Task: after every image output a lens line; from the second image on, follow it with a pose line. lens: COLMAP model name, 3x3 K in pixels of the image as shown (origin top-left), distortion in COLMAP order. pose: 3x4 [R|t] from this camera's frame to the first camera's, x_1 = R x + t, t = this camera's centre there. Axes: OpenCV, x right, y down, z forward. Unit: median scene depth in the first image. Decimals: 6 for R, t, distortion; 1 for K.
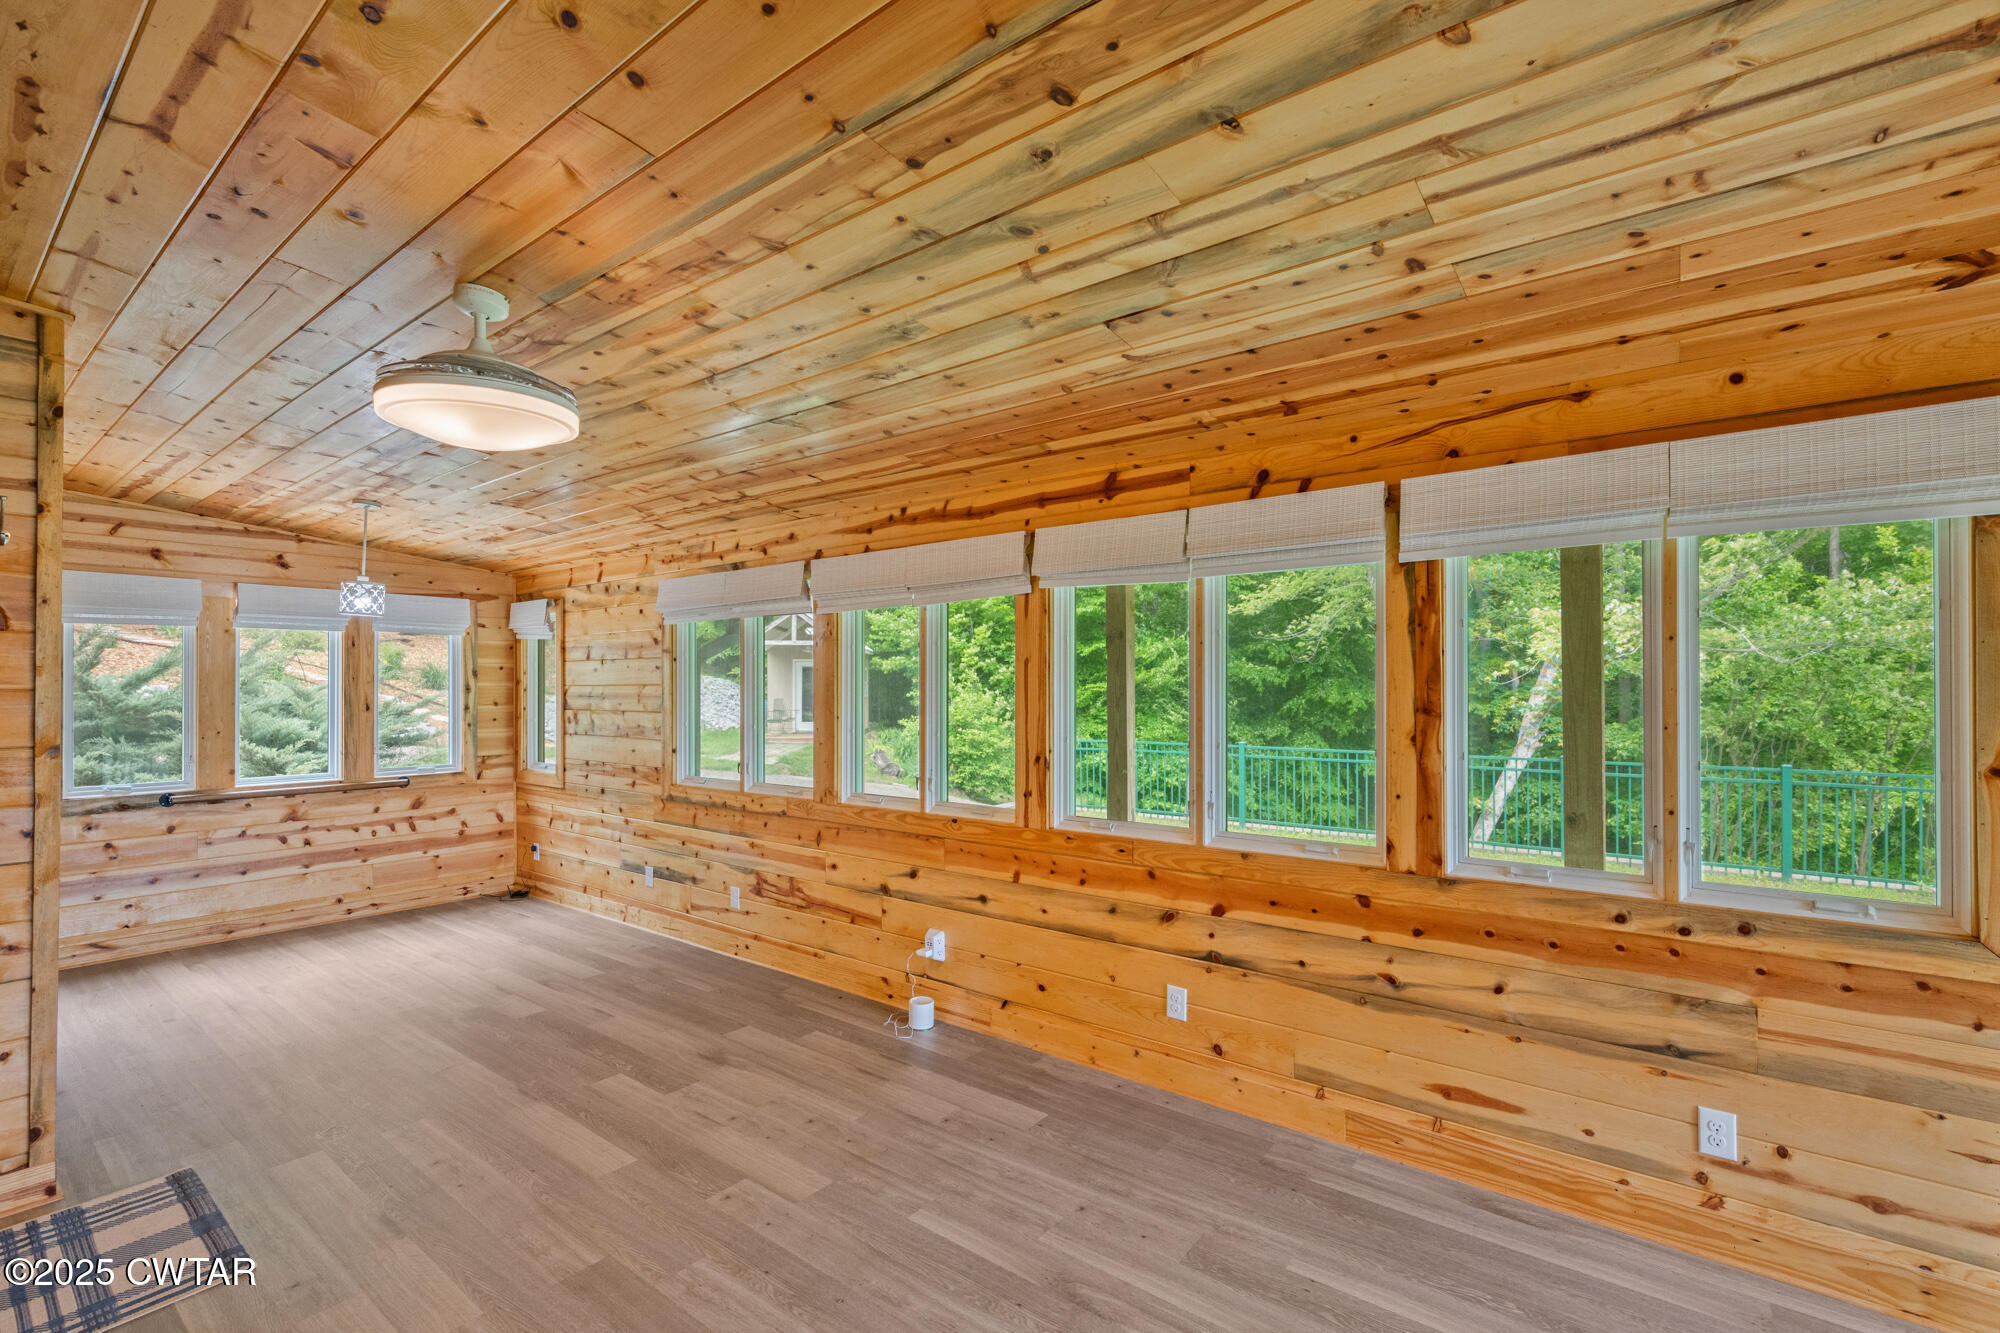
lens RADIAL K [[912.8, 0, 1003.8], [0, 912.8, 668.6], [0, 0, 1]] dist [0.000572, 0.000064]
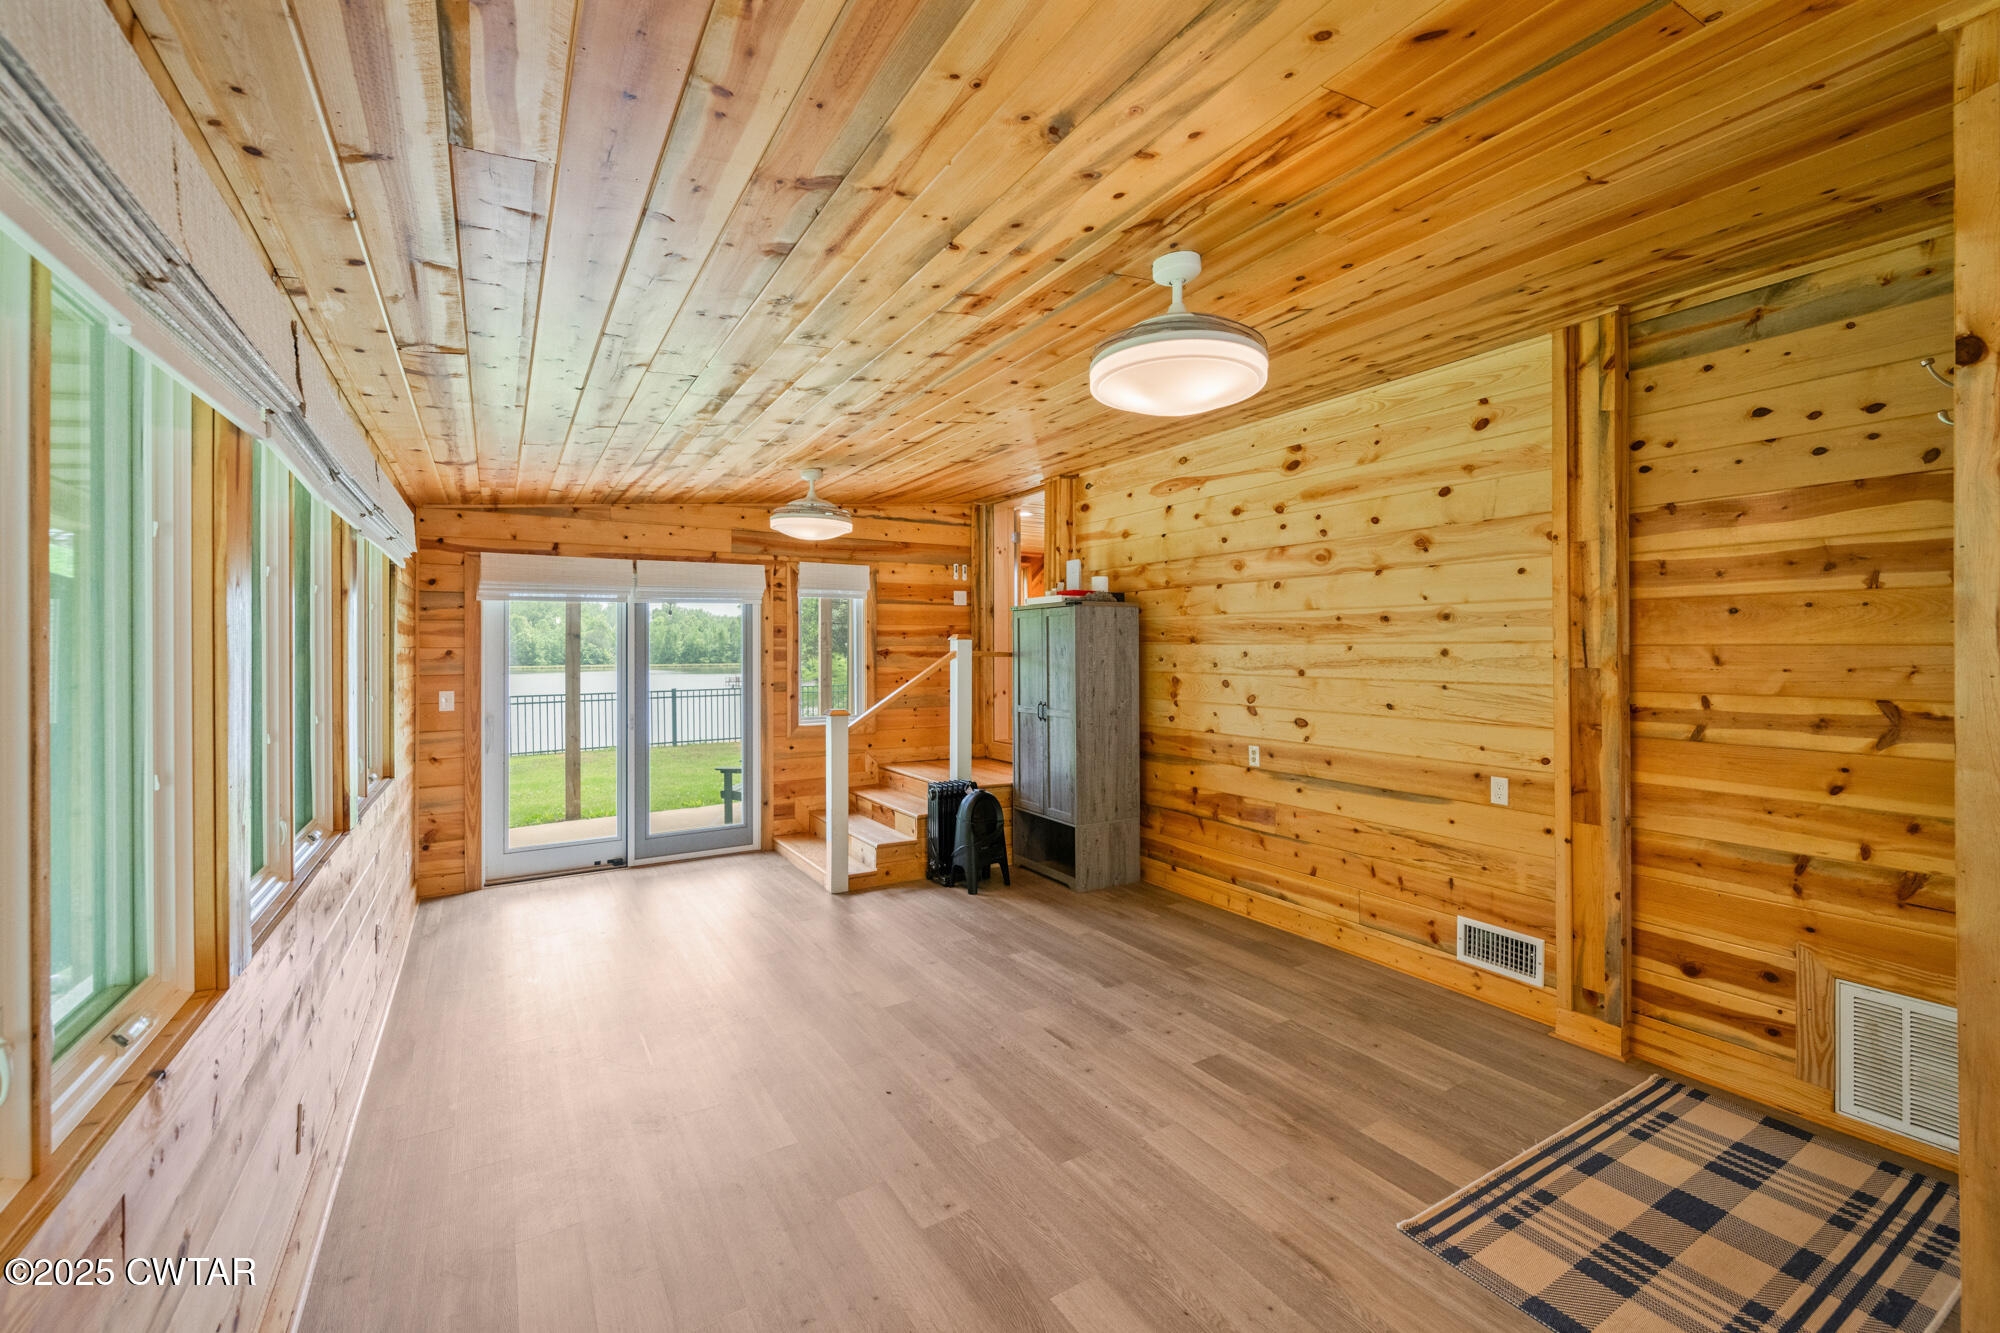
lens RADIAL K [[855.5, 0, 1003.9], [0, 855.5, 652.2], [0, 0, 1]] dist [0.002008, 0.000216]
pose [[-0.939408, 0.001655, 0.342797, -0.680330], [0.002550, 0.999994, 0.002159, 0.016201], [-0.342791, 0.002902, -0.939407, 1.863335]]
